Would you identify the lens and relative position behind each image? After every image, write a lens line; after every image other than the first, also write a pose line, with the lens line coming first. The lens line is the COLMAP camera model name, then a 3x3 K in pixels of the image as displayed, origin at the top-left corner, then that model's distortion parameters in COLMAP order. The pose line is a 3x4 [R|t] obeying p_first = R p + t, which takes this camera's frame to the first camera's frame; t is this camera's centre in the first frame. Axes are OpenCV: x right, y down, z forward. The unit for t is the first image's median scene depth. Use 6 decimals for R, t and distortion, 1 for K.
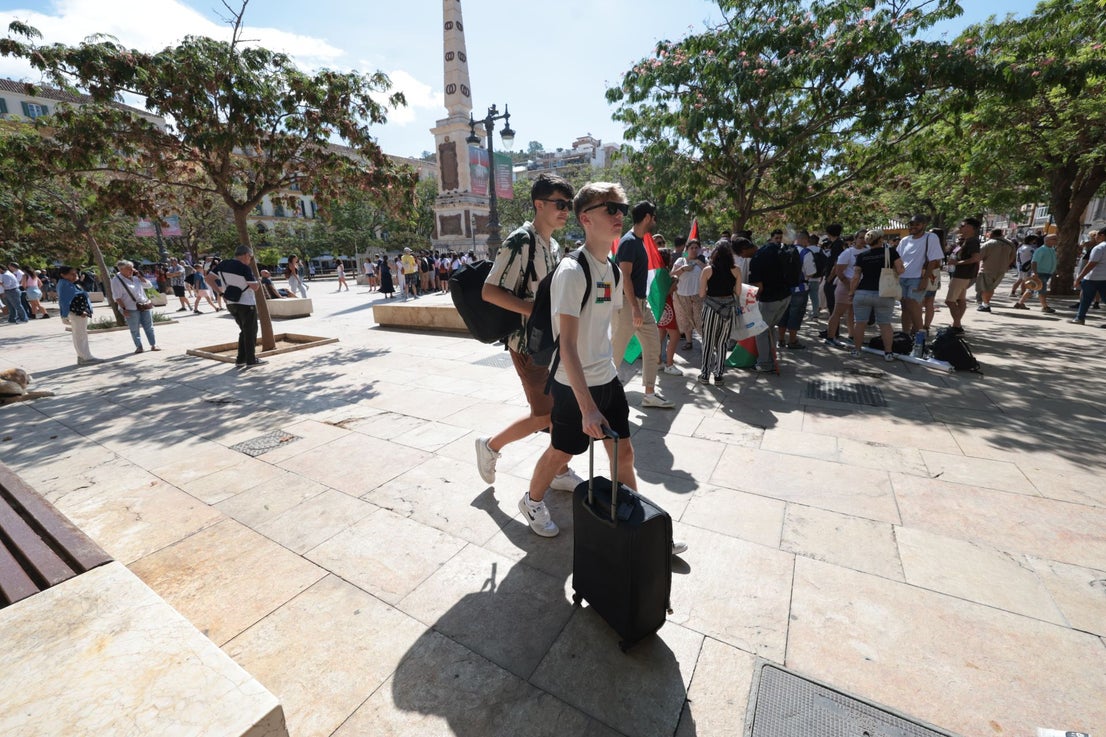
lens RADIAL K [[454.0, 0, 553.0], [0, 454.0, 368.5], [0, 0, 1]] dist [0.004141, 0.000510]
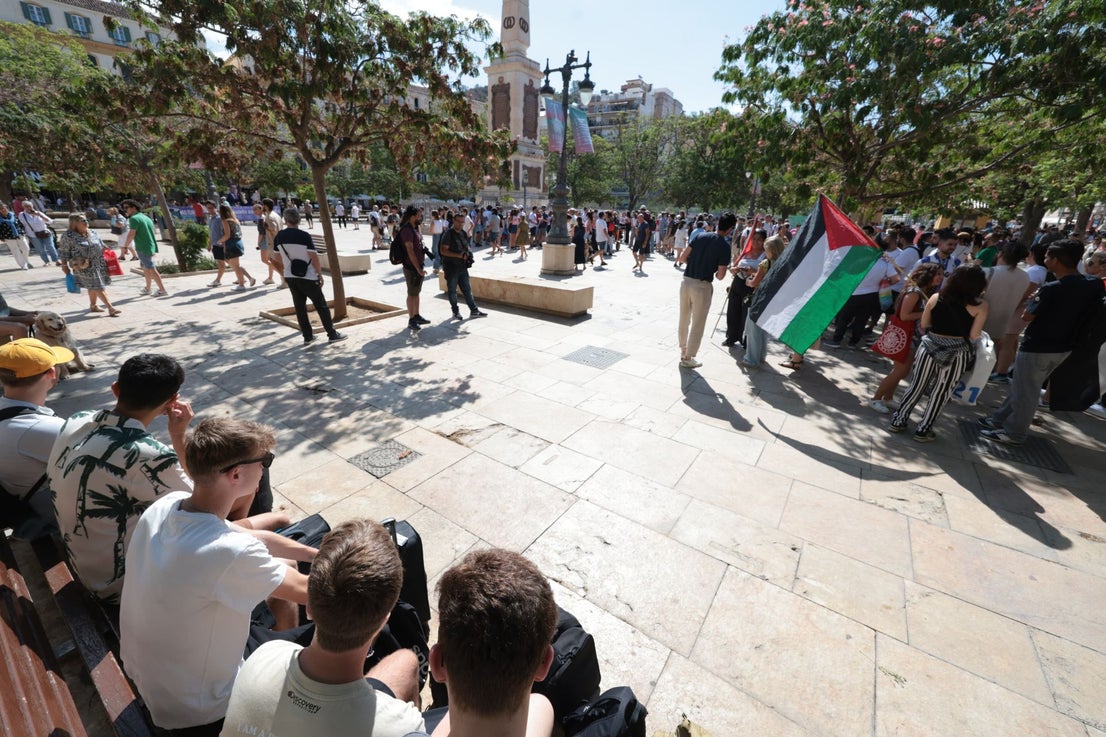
lens RADIAL K [[454.0, 0, 553.0], [0, 454.0, 368.5], [0, 0, 1]] dist [0.004141, 0.000510]
pose [[0.995591, 0.083007, -0.043678, -0.139792], [-0.078169, 0.991632, 0.102736, -0.075997], [0.051841, -0.098869, 0.993749, 0.062413]]
